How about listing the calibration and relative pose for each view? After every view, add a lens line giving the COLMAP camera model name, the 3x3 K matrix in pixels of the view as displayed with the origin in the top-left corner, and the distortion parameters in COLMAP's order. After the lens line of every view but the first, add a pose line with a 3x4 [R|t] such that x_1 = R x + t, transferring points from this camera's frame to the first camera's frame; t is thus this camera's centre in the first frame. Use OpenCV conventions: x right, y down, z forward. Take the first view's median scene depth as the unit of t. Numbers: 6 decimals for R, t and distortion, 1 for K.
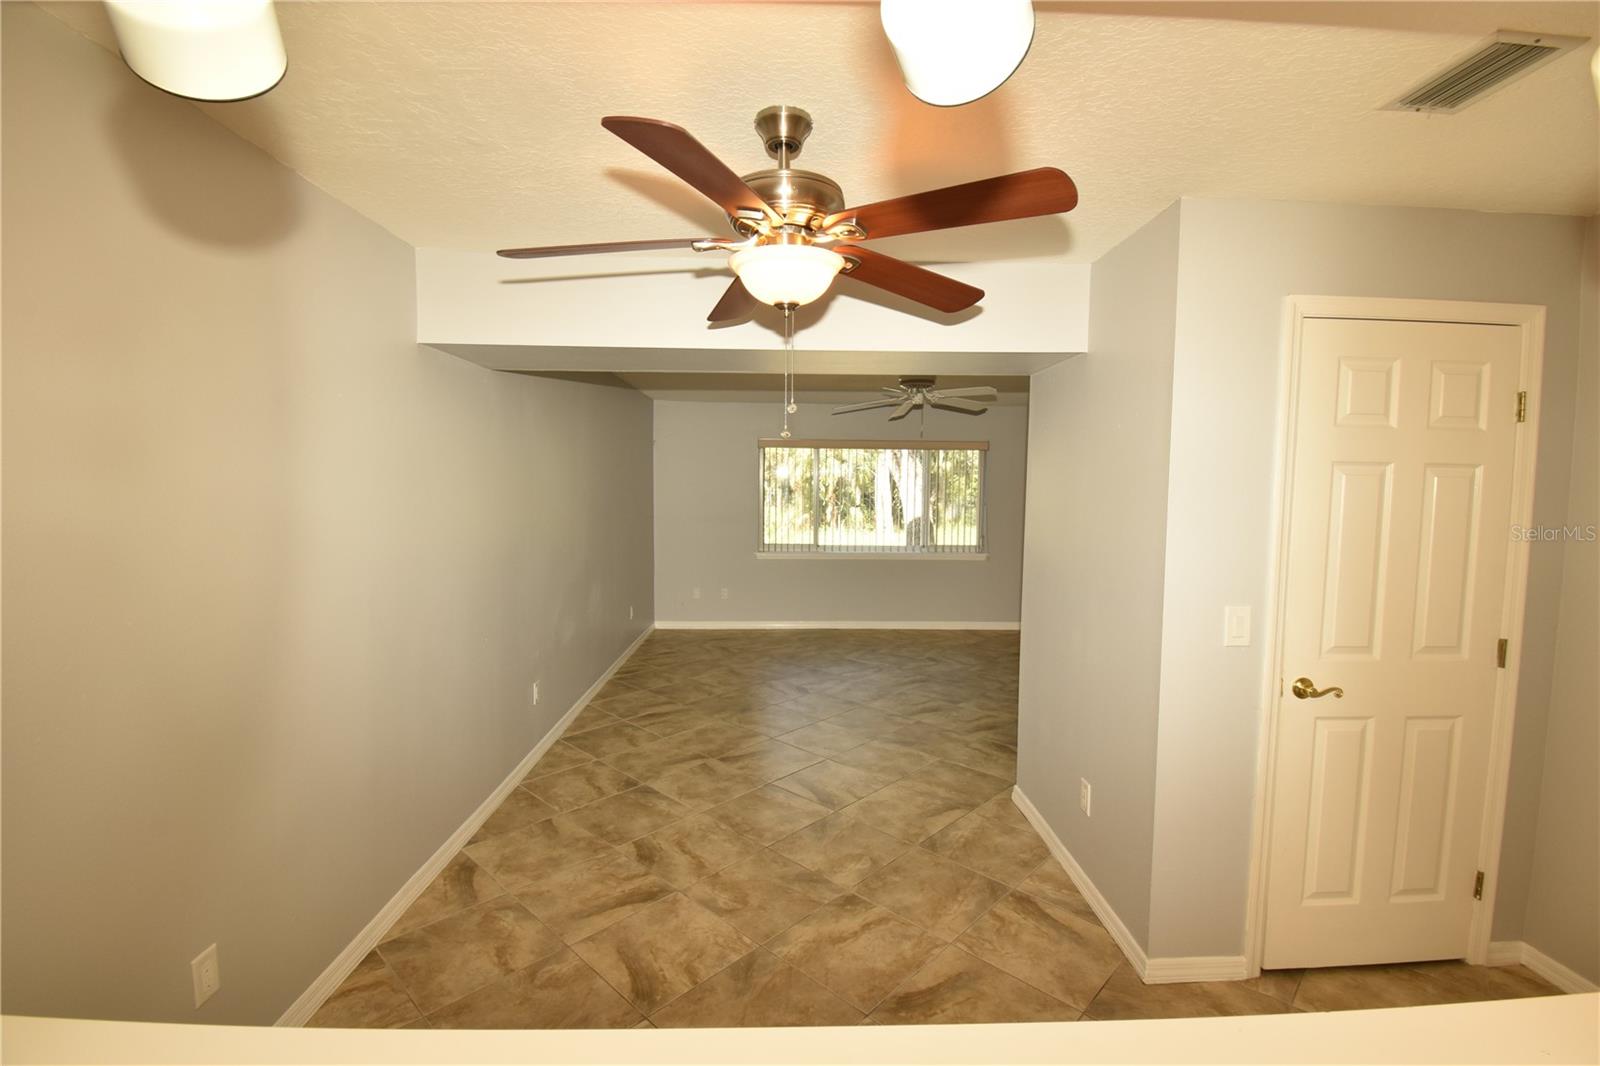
lens RADIAL K [[708.3, 0, 806.4], [0, 708.3, 530.0], [0, 0, 1]] dist [0.019810, -0.025824]
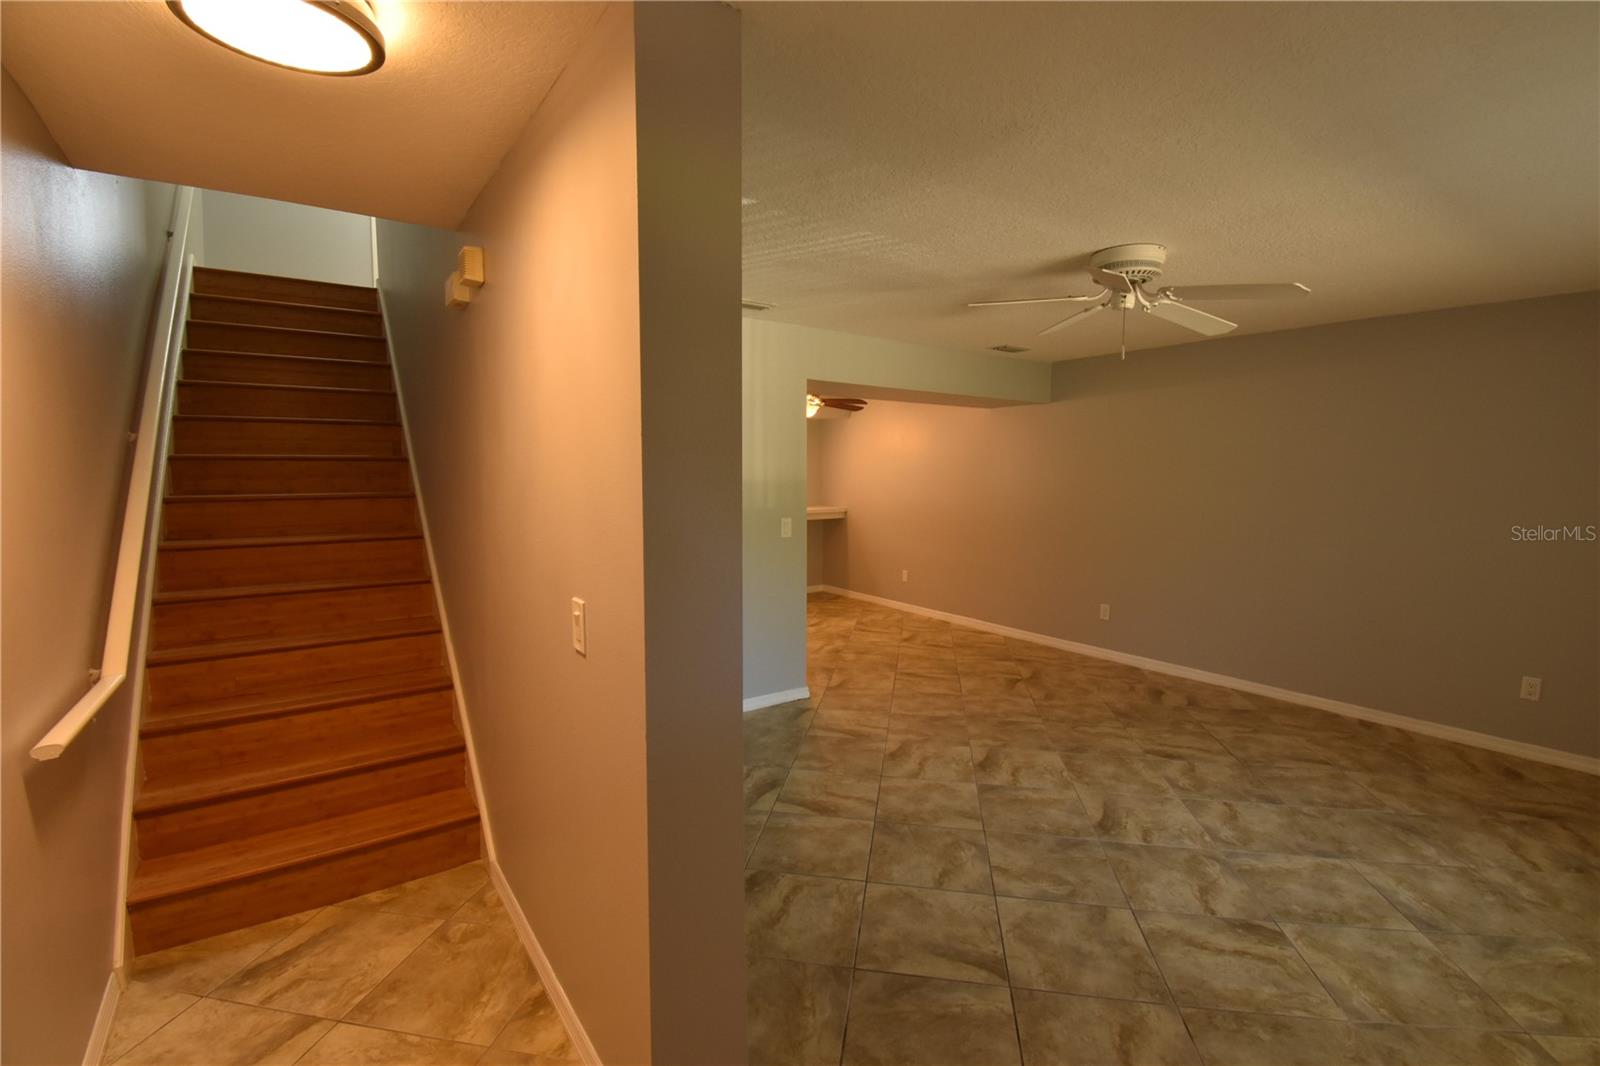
lens RADIAL K [[704.3, 0, 804.0], [0, 704.3, 526.8], [0, 0, 1]] dist [0.019580, -0.023802]
pose [[-0.833685, 0.032105, -0.551306, 0.956569], [-0.048651, 0.990157, 0.131231, -0.104550], [0.550093, 0.136227, -0.823918, 1.920341]]
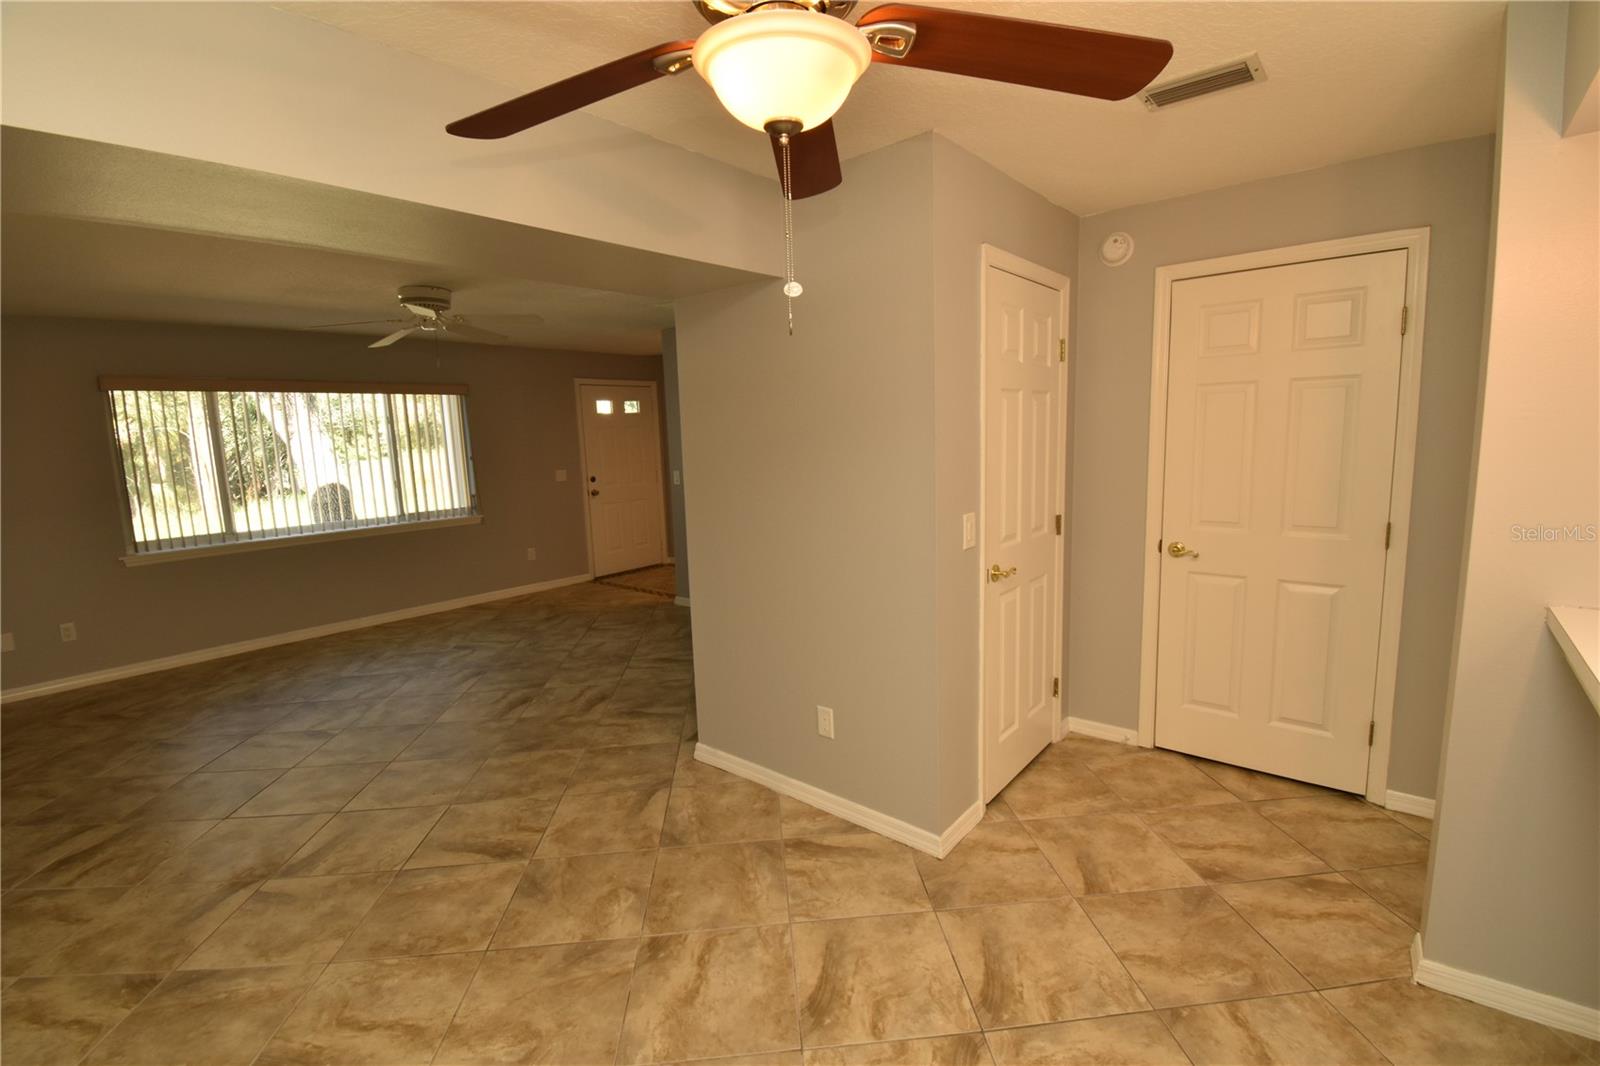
lens RADIAL K [[708.3, 0, 806.4], [0, 708.3, 530.0], [0, 0, 1]] dist [0.019810, -0.025824]
pose [[0.665032, -0.136558, 0.734223, -0.246930], [0.089782, 0.990629, 0.102926, -0.004997], [-0.741398, -0.002529, 0.671060, 0.243602]]
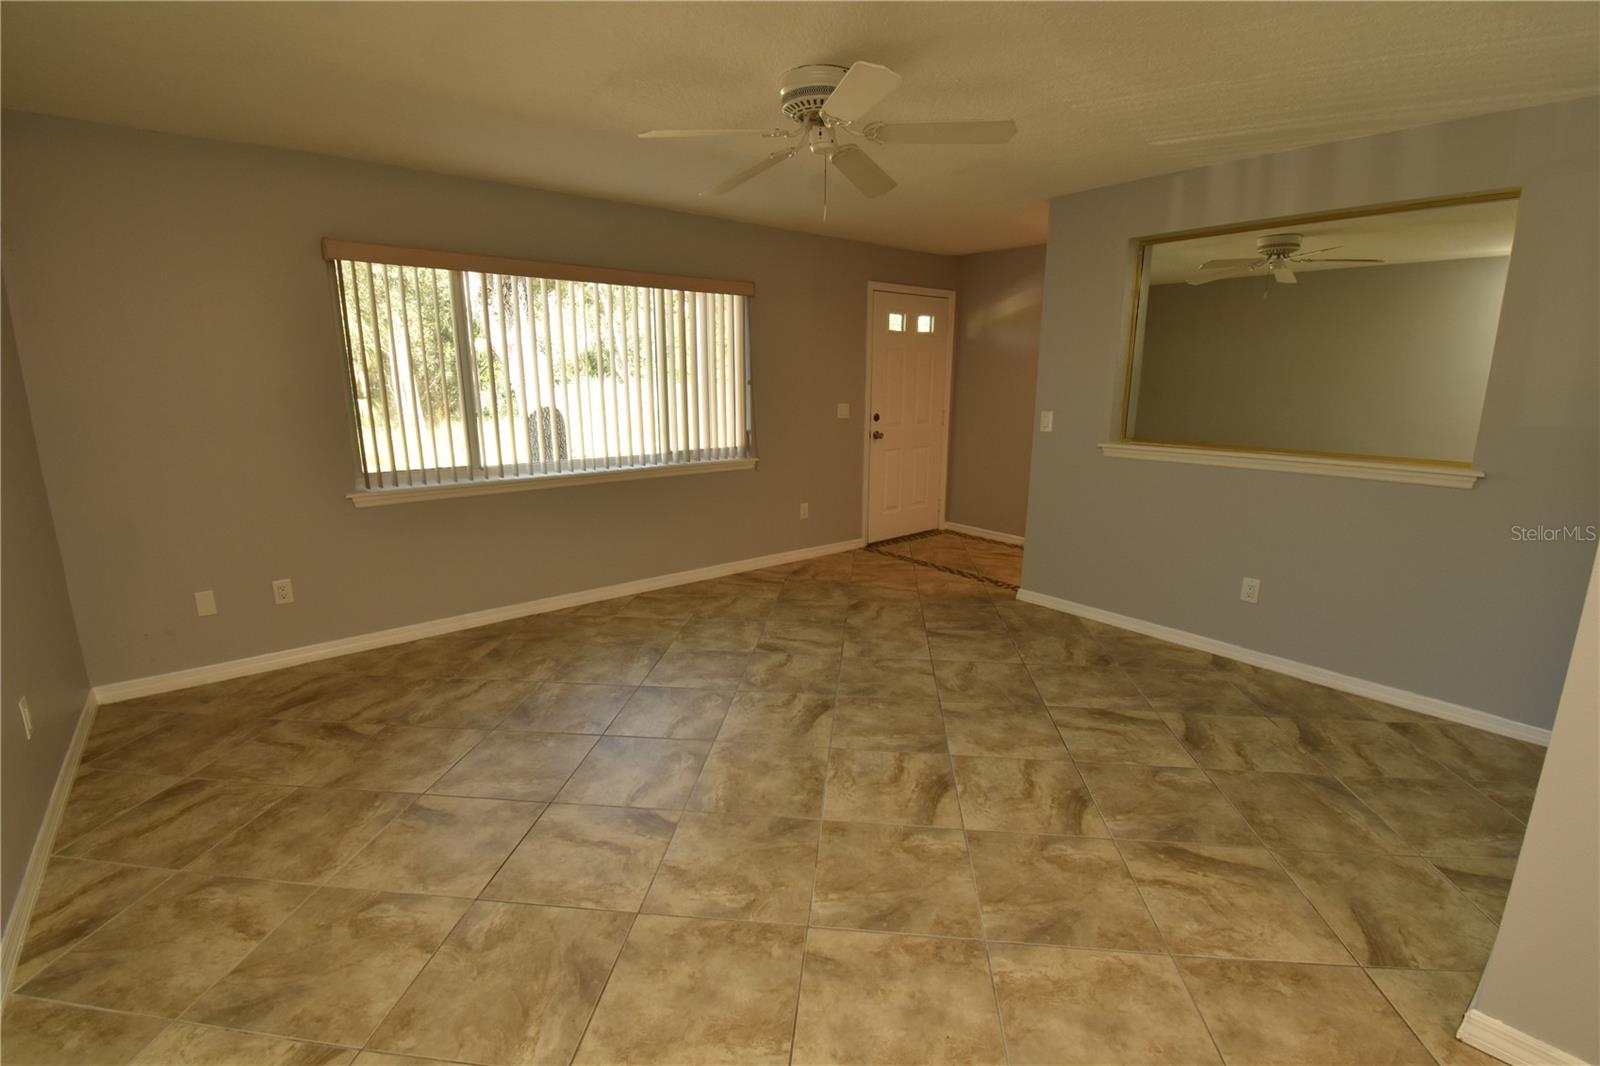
lens RADIAL K [[708.3, 0, 806.4], [0, 708.3, 530.0], [0, 0, 1]] dist [0.019810, -0.025824]
pose [[0.791962, -0.137666, 0.594848, -0.230335], [0.043415, 0.984481, 0.170038, -0.022376], [-0.609025, -0.108839, 0.785648, 0.886421]]
